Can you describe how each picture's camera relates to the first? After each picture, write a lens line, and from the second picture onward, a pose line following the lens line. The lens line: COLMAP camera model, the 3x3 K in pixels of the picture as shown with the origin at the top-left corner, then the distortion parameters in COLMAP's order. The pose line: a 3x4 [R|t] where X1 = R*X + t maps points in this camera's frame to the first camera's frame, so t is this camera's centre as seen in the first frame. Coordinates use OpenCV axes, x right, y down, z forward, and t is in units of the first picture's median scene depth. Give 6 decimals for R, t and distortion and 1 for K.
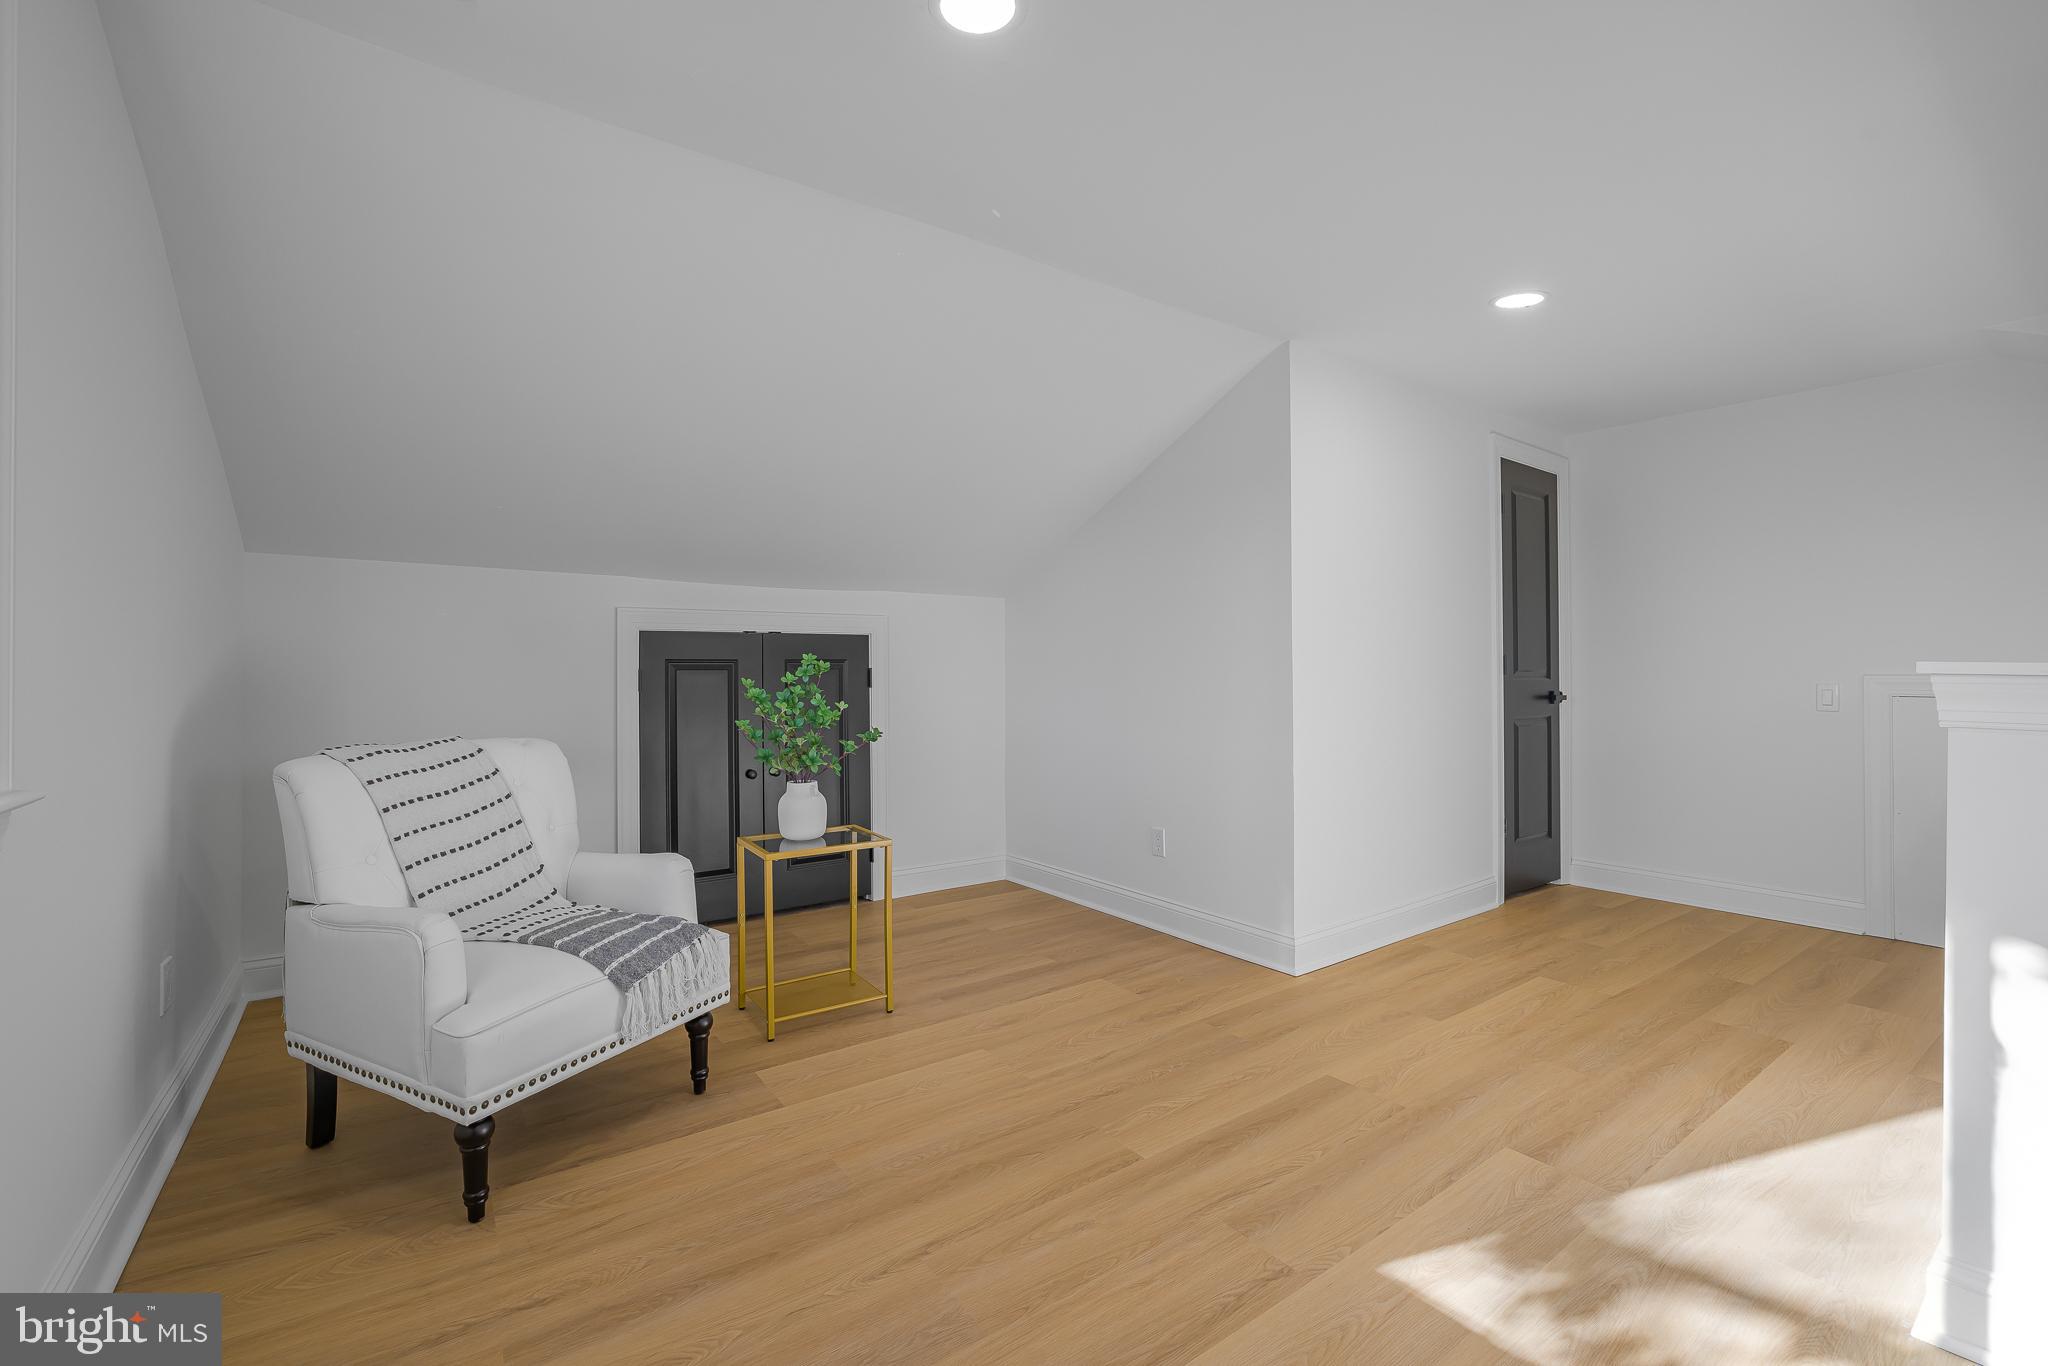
lens RADIAL K [[865.7, 0, 1018.1], [0, 865.7, 668.4], [0, 0, 1]] dist [-0.012341, 0.001694]
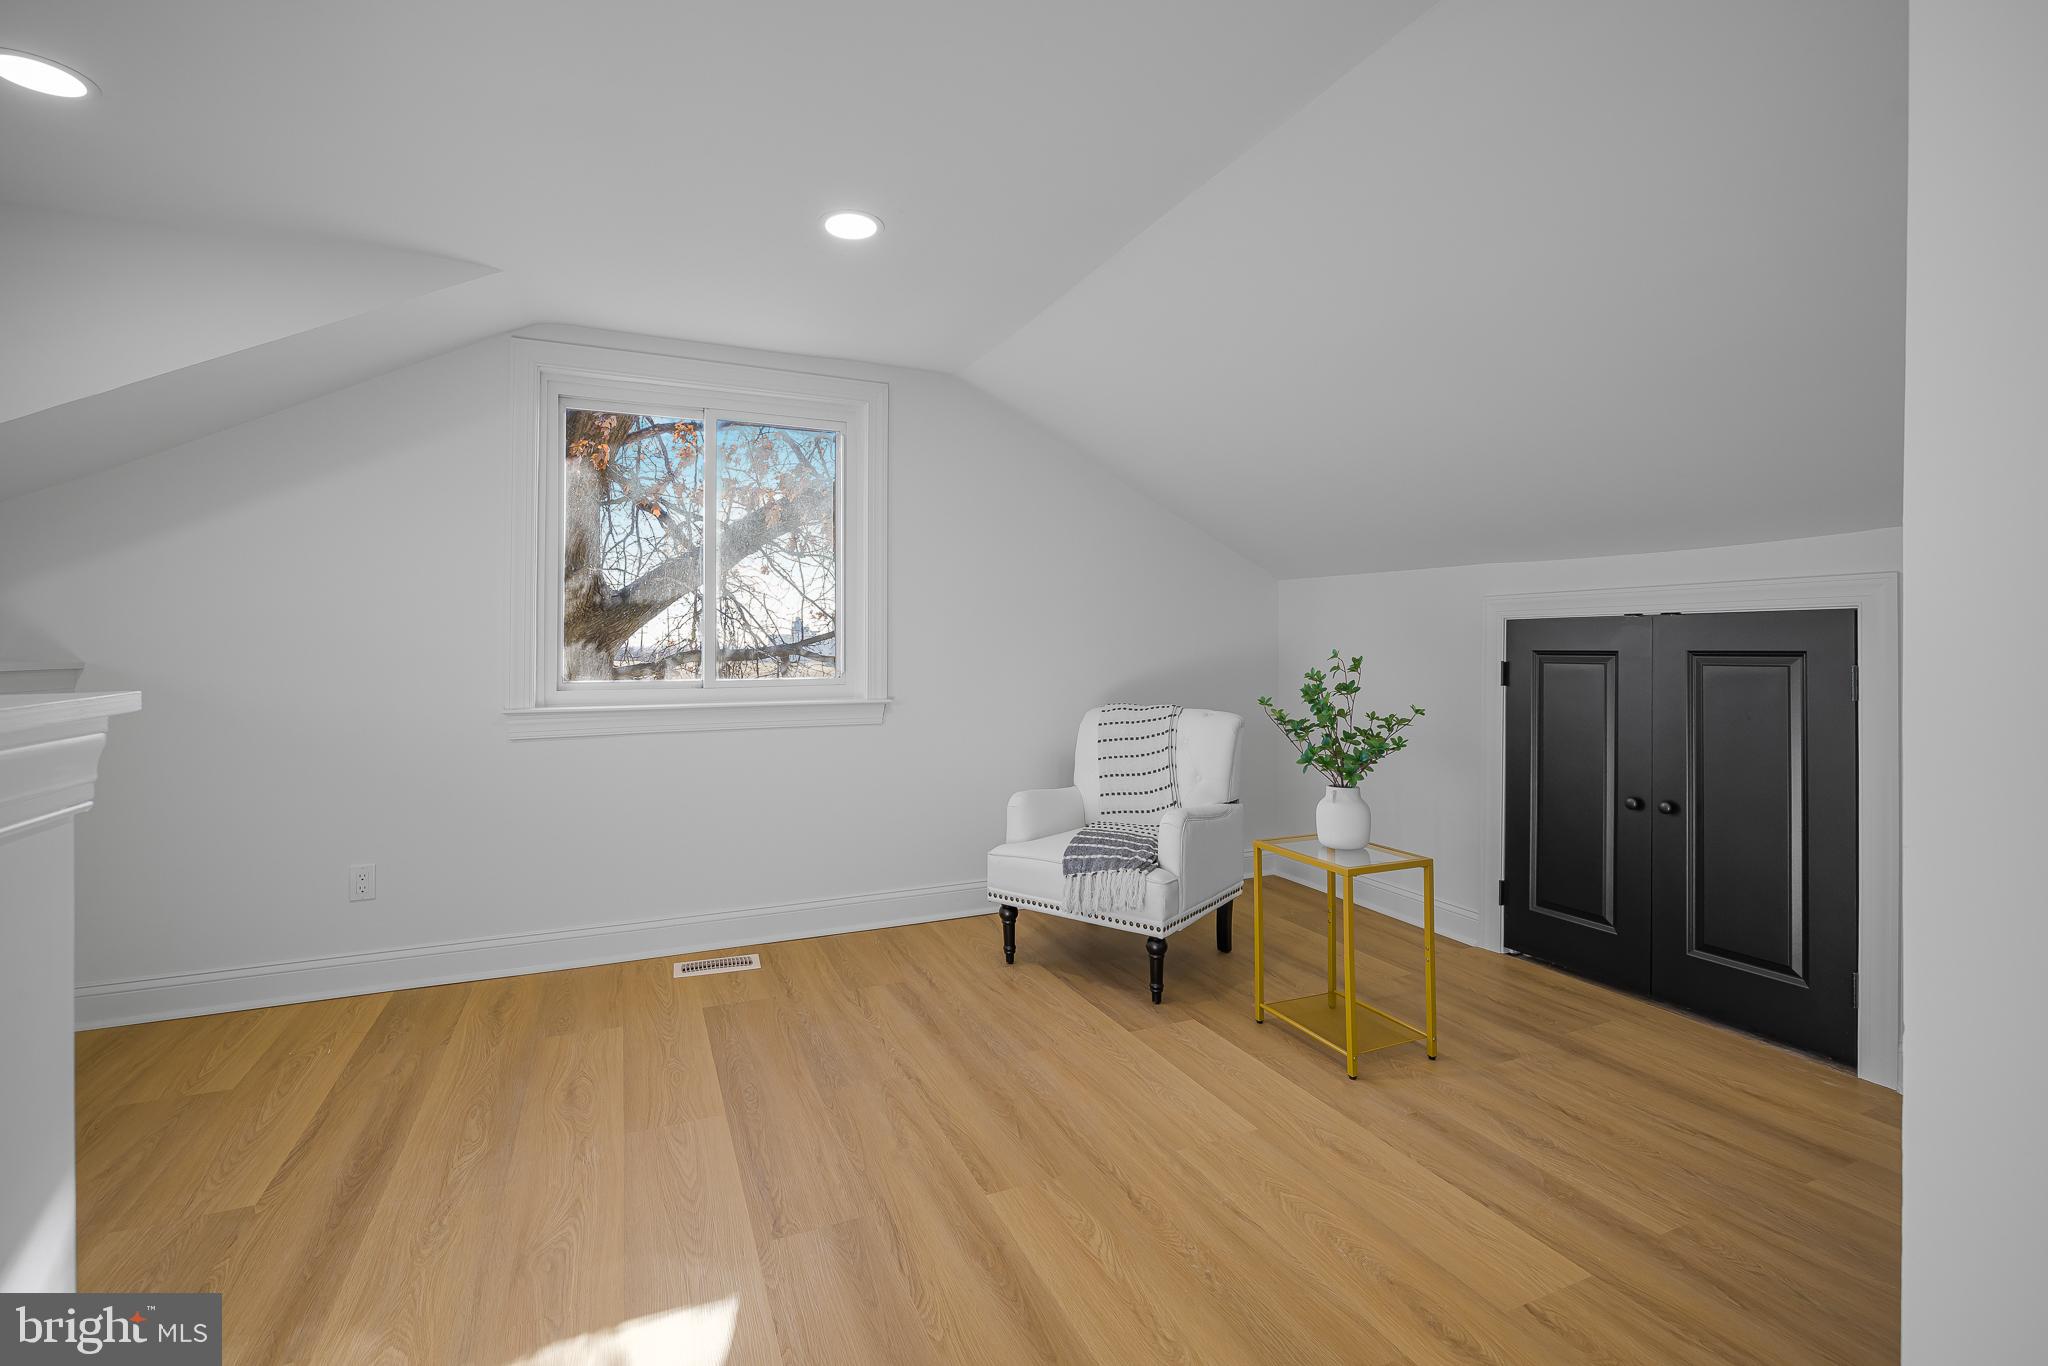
lens RADIAL K [[865.7, 0, 990.8], [0, 865.7, 659.7], [0, 0, 1]] dist [-0.012341, 0.001694]
pose [[-0.192756, 0.011902, -0.981175, 0.820471], [-0.005696, 0.999896, 0.013248, -0.014578], [0.981230, 0.008142, -0.192668, 0.924173]]
